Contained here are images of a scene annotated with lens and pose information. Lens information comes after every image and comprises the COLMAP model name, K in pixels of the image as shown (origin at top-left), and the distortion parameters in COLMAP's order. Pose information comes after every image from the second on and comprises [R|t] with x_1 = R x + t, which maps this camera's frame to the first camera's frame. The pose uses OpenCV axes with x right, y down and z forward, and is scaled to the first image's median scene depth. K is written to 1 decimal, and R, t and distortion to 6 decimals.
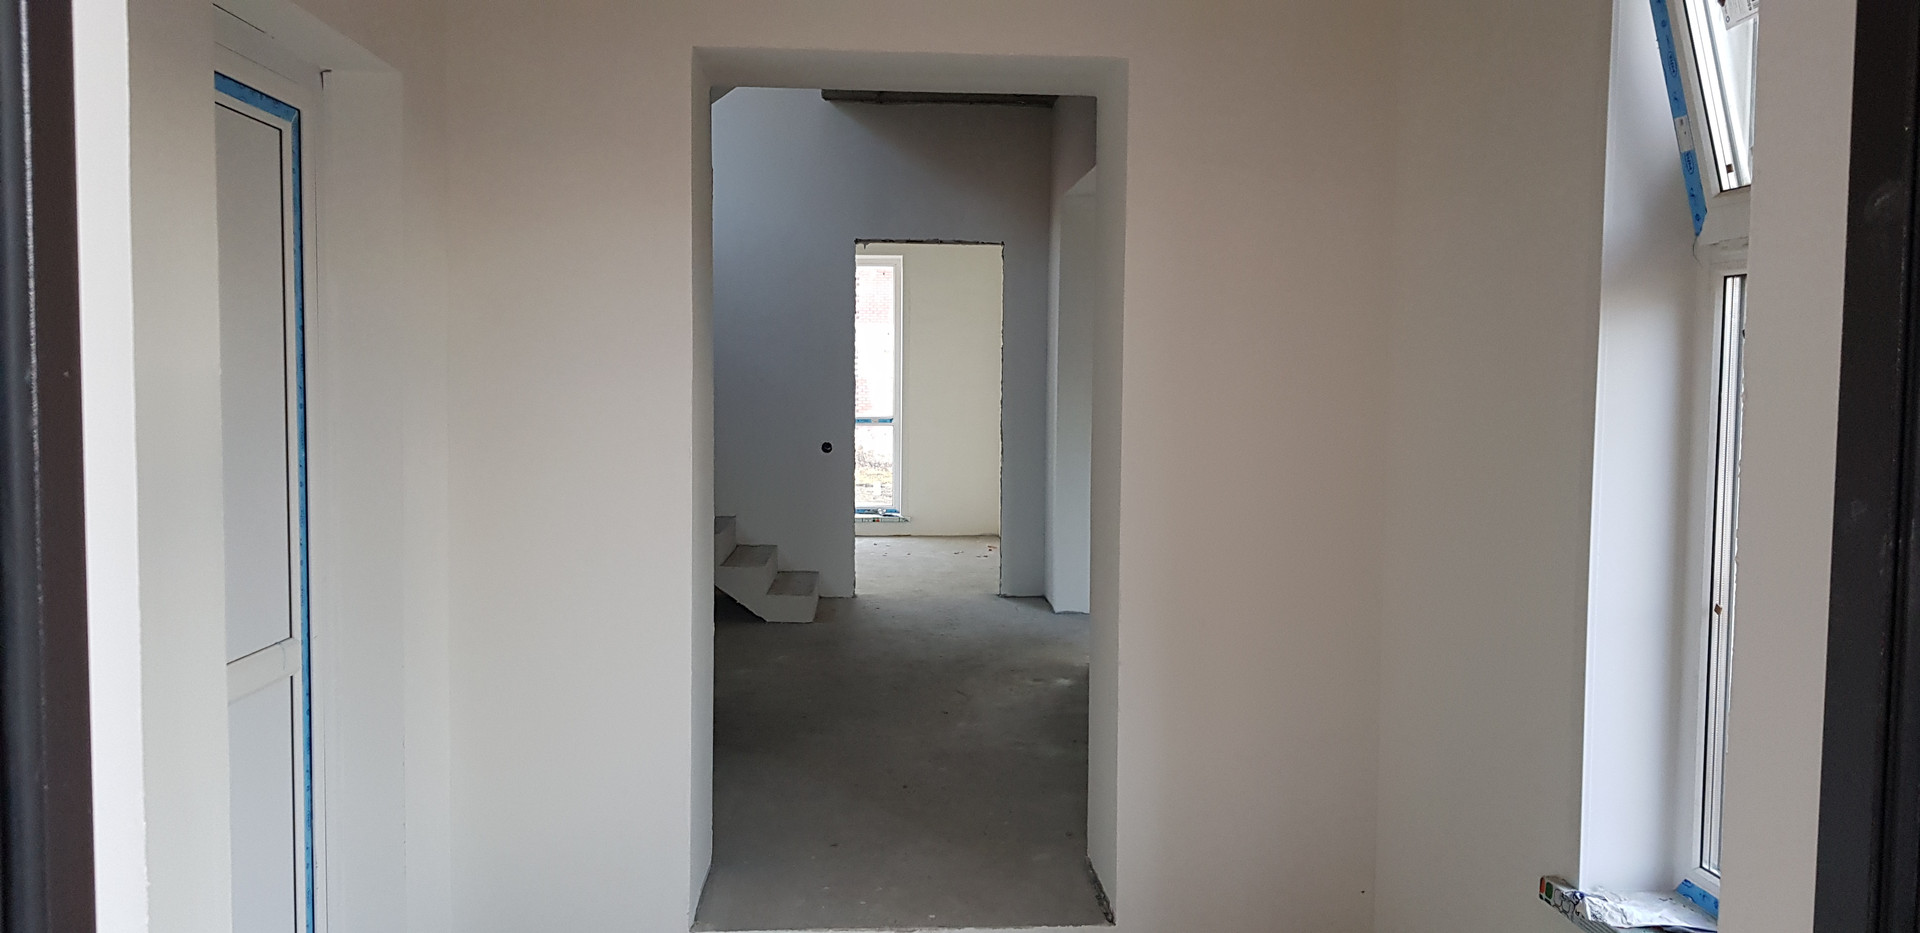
lens RADIAL K [[1517.4, 0, 964.5], [0, 1517.4, 466.0], [0, 0, 1]] dist [0.072541, -0.121788]
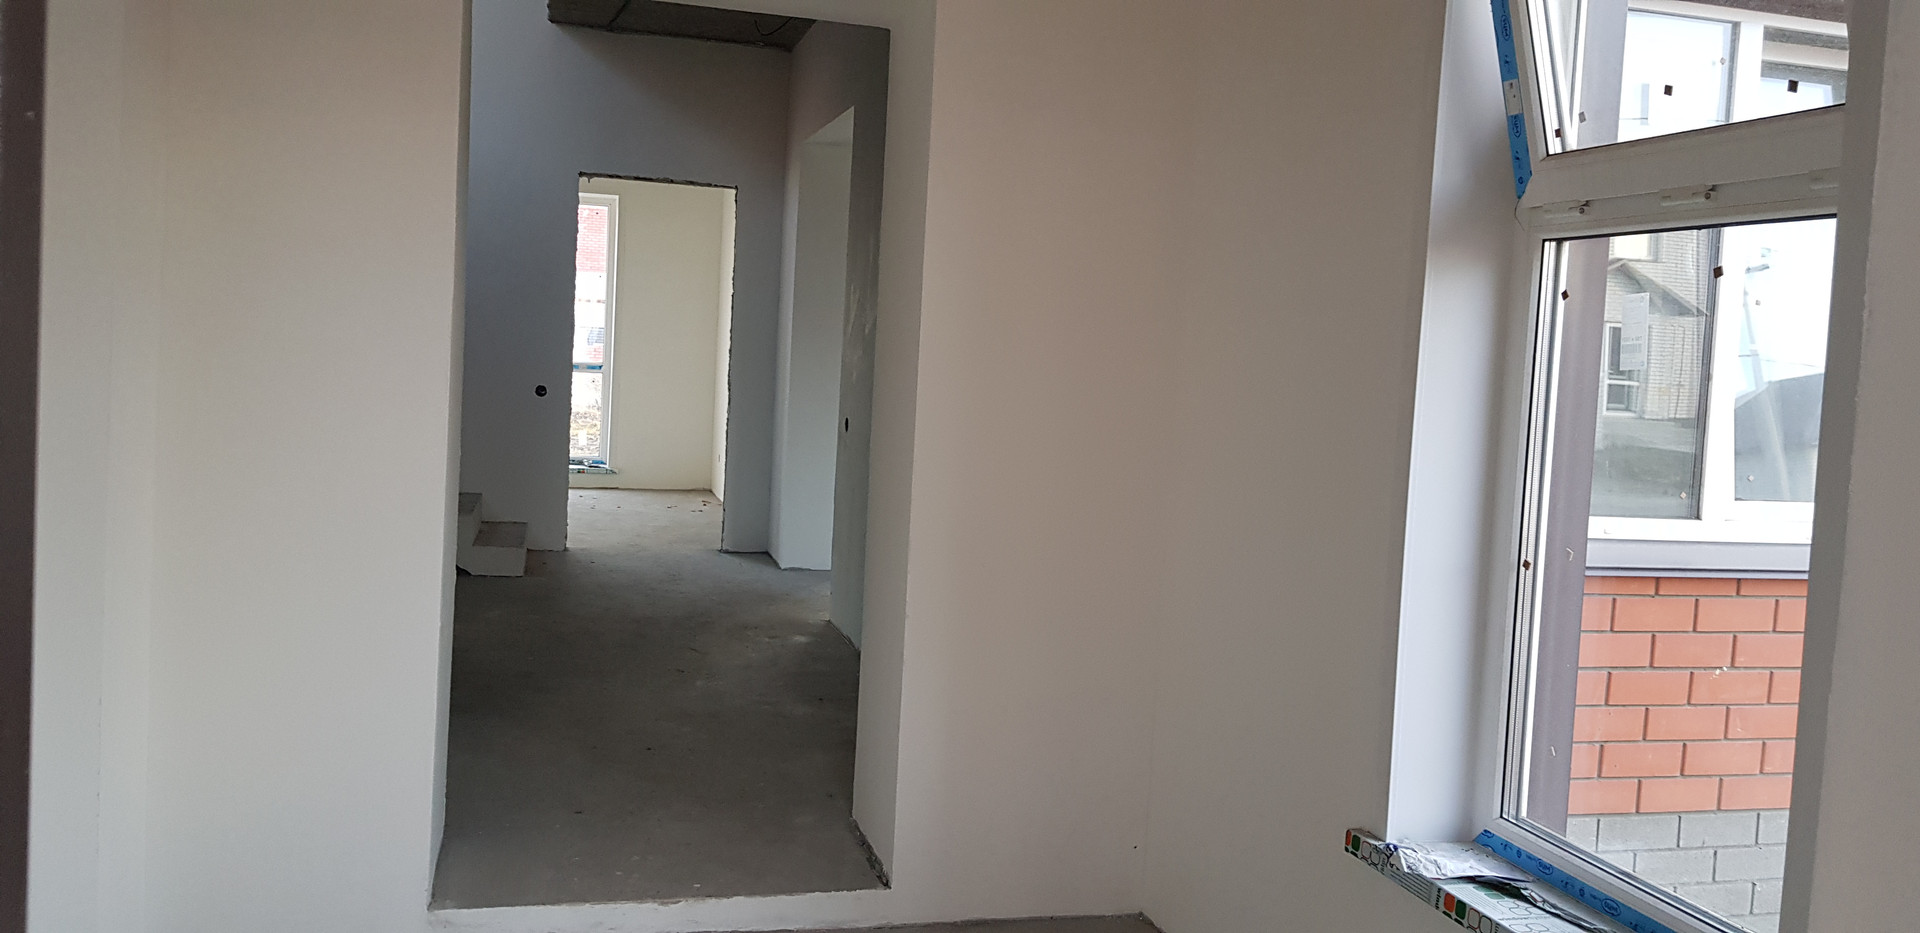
lens RADIAL K [[1517.4, 0, 951.7], [0, 1517.4, 434.6], [0, 0, 1]] dist [0.072541, -0.121788]
pose [[0.980312, 0.031054, 0.194998, -0.054211], [-0.031993, 0.999487, 0.001666, 0.010828], [-0.194847, -0.007872, 0.980802, 0.047003]]
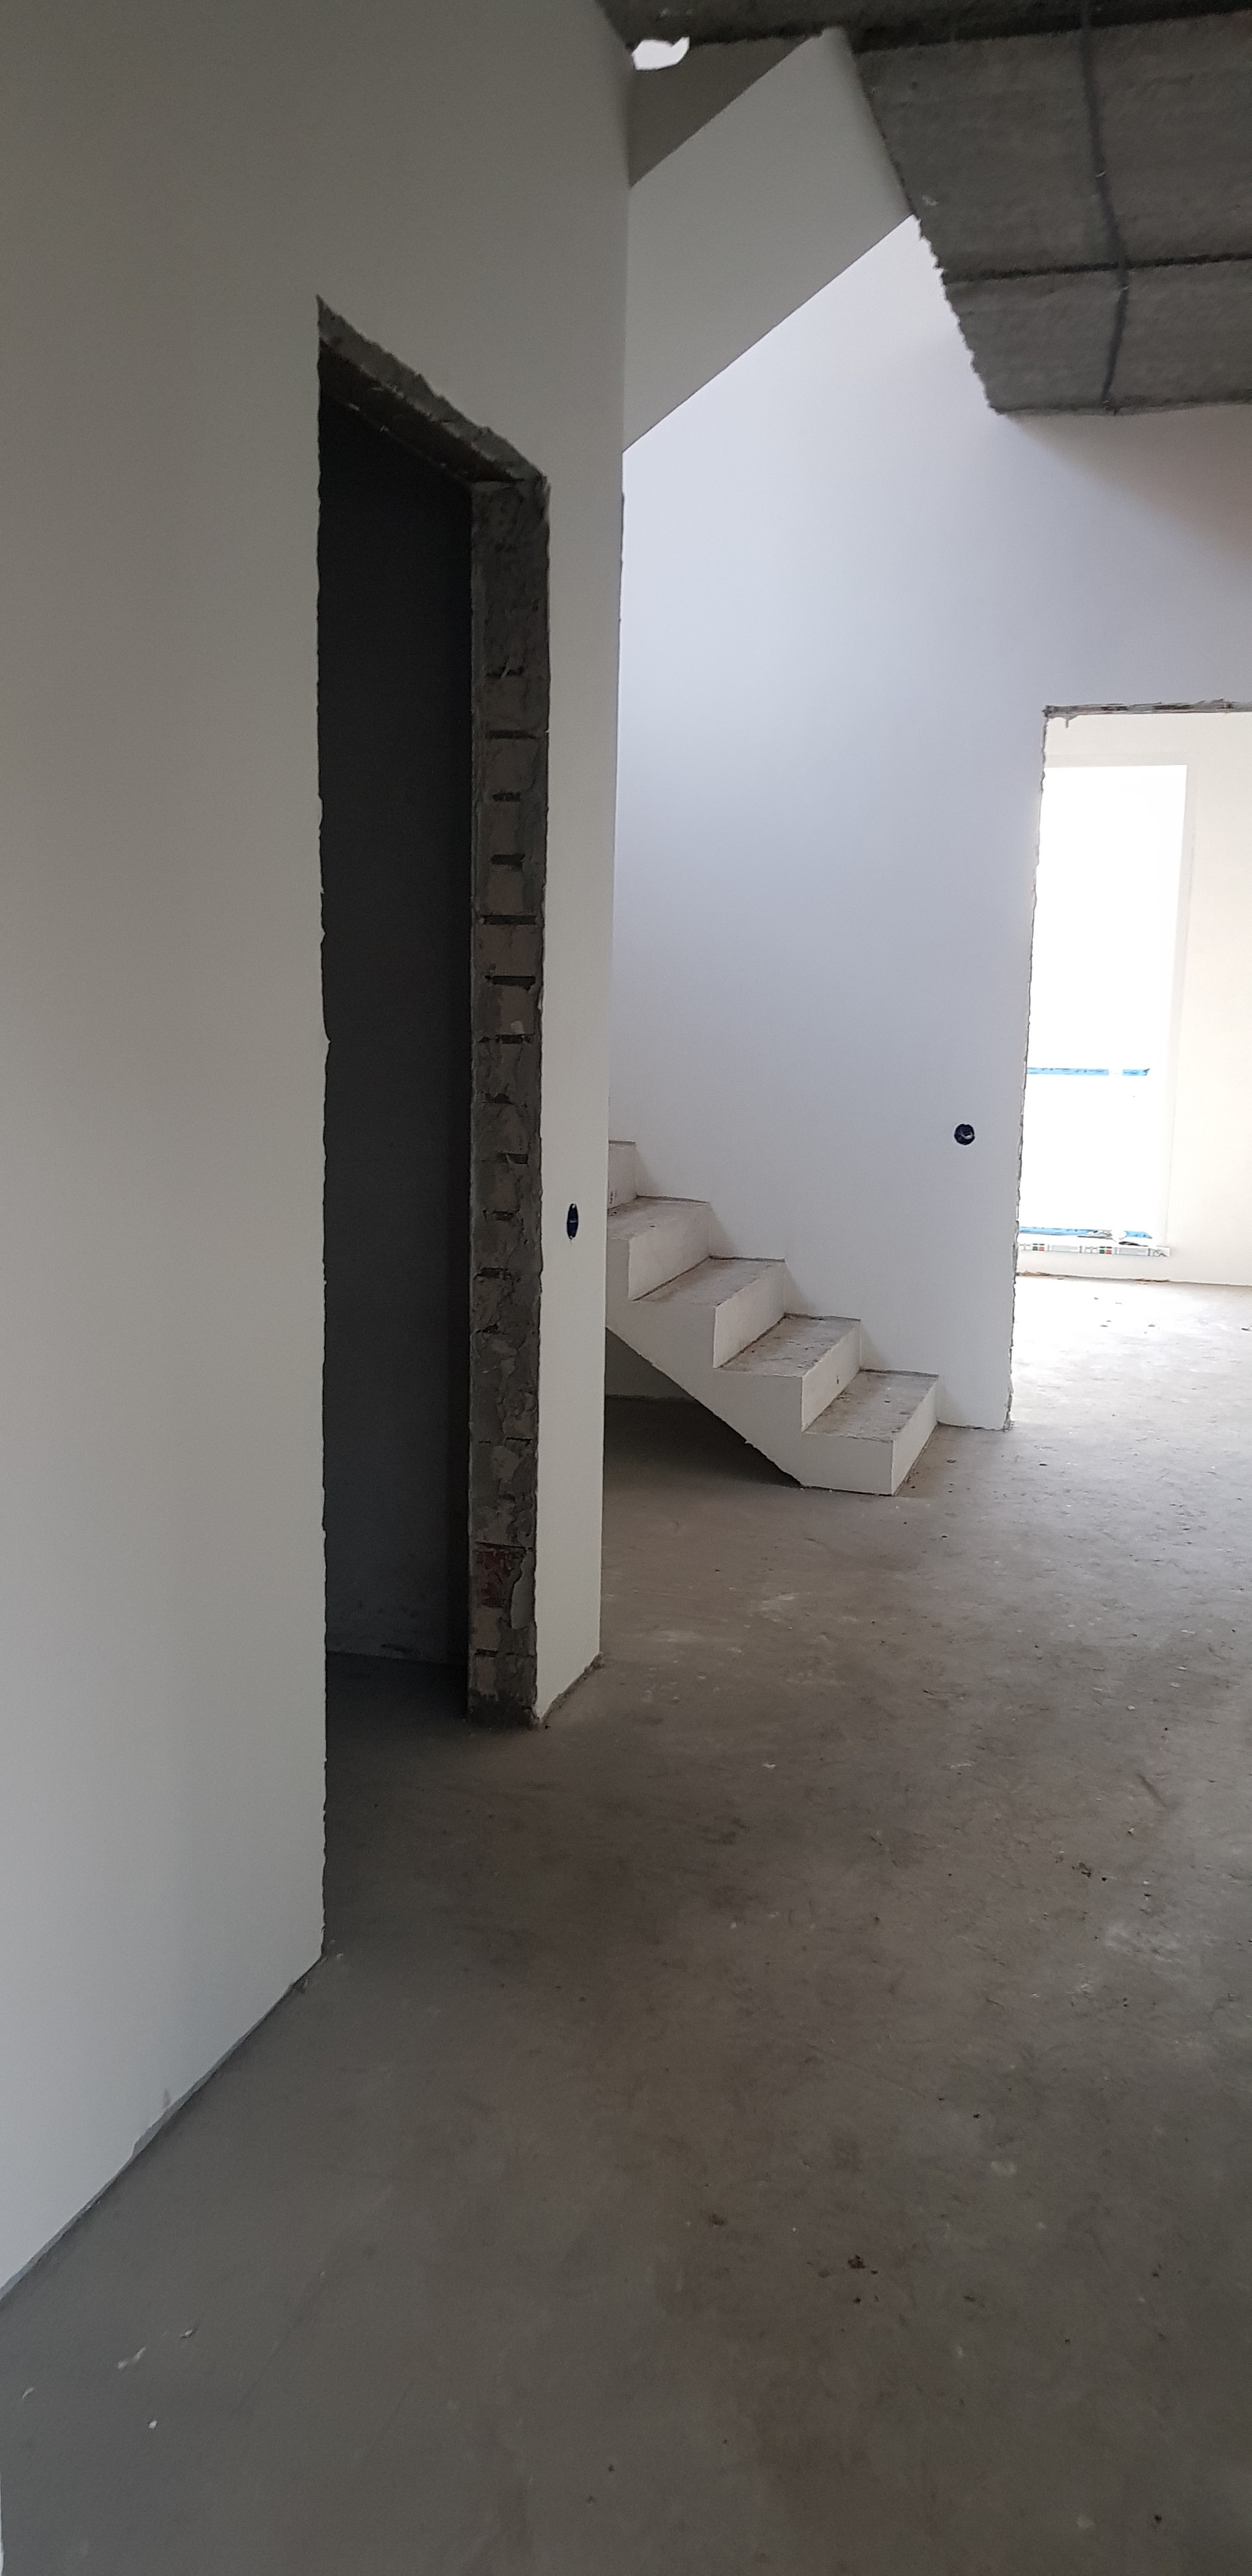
lens RADIAL K [[2035.7, 0, 602.4], [0, 2035.7, 1301.7], [0, 0, 1]] dist [0.072541, -0.121788]
pose [[0.942325, 0.063725, -0.328577, 0.049523], [-0.032733, 0.994548, 0.099009, -0.044261], [0.333095, -0.082543, 0.939273, 0.698644]]
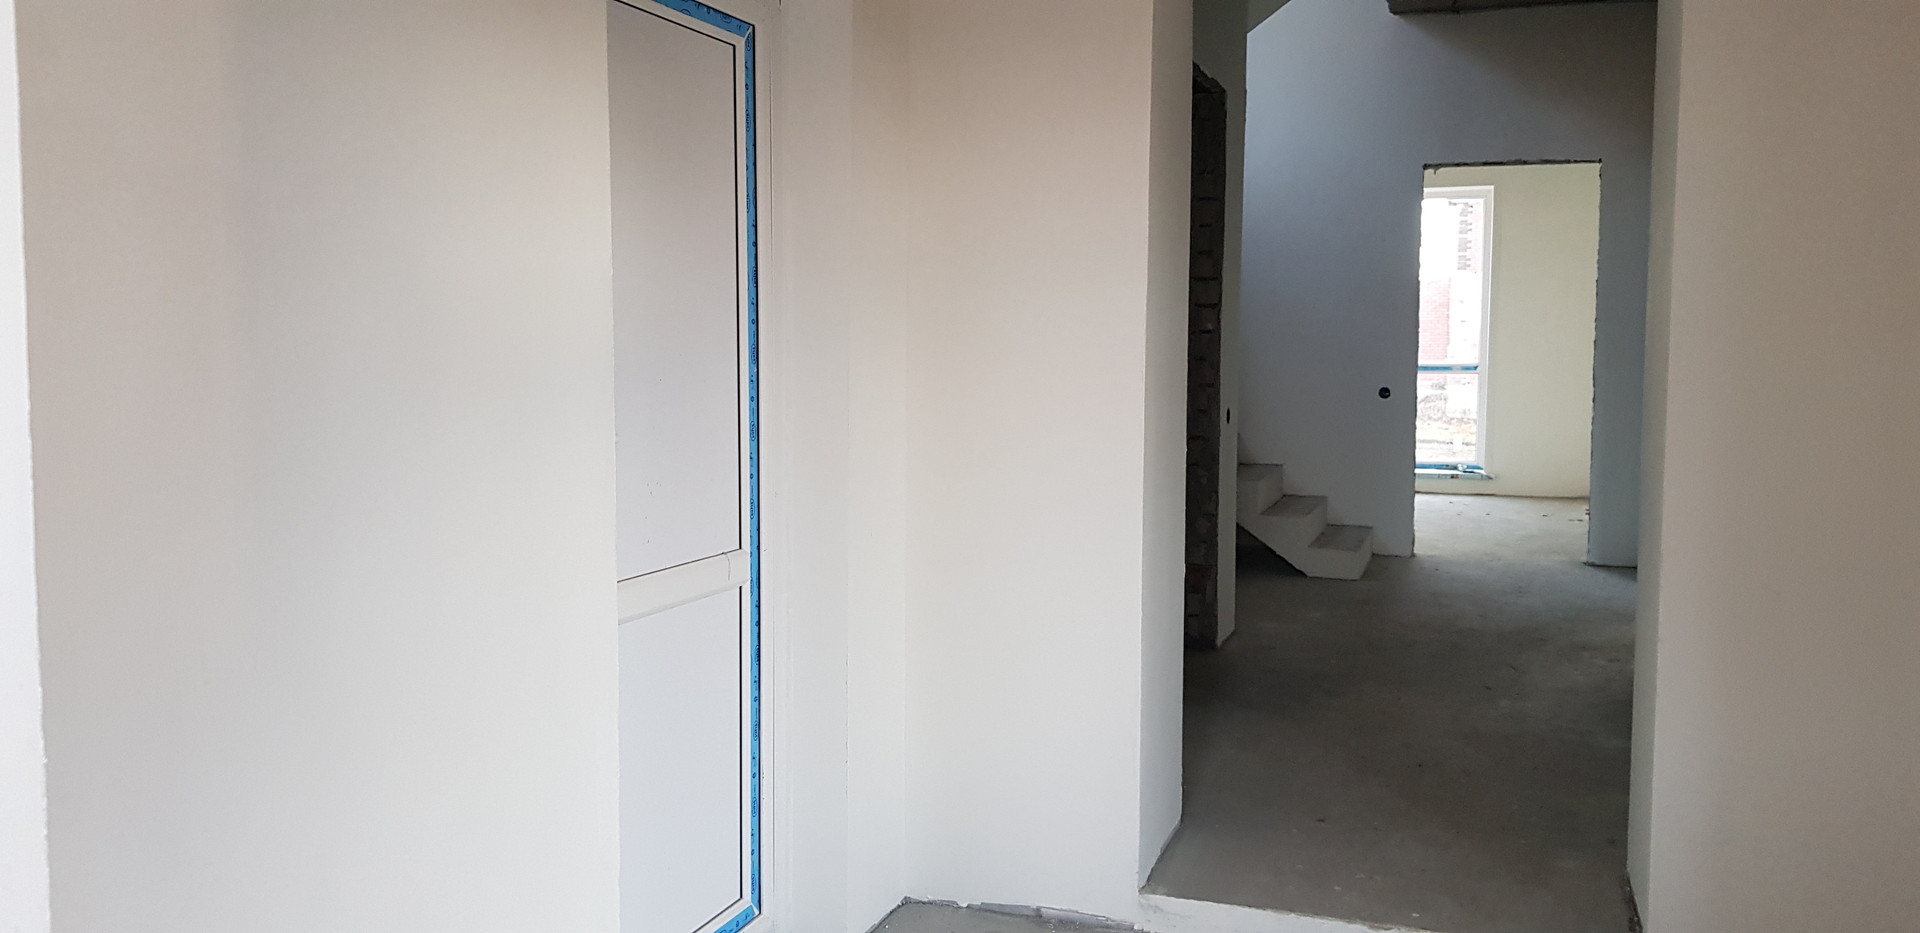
lens RADIAL K [[1517.4, 0, 955.4], [0, 1517.4, 450.9], [0, 0, 1]] dist [0.072541, -0.121788]
pose [[0.922041, 0.025491, -0.386251, 0.060881], [-0.018440, 0.999589, 0.021948, 0.016548], [0.386652, -0.013114, 0.922132, 0.094658]]
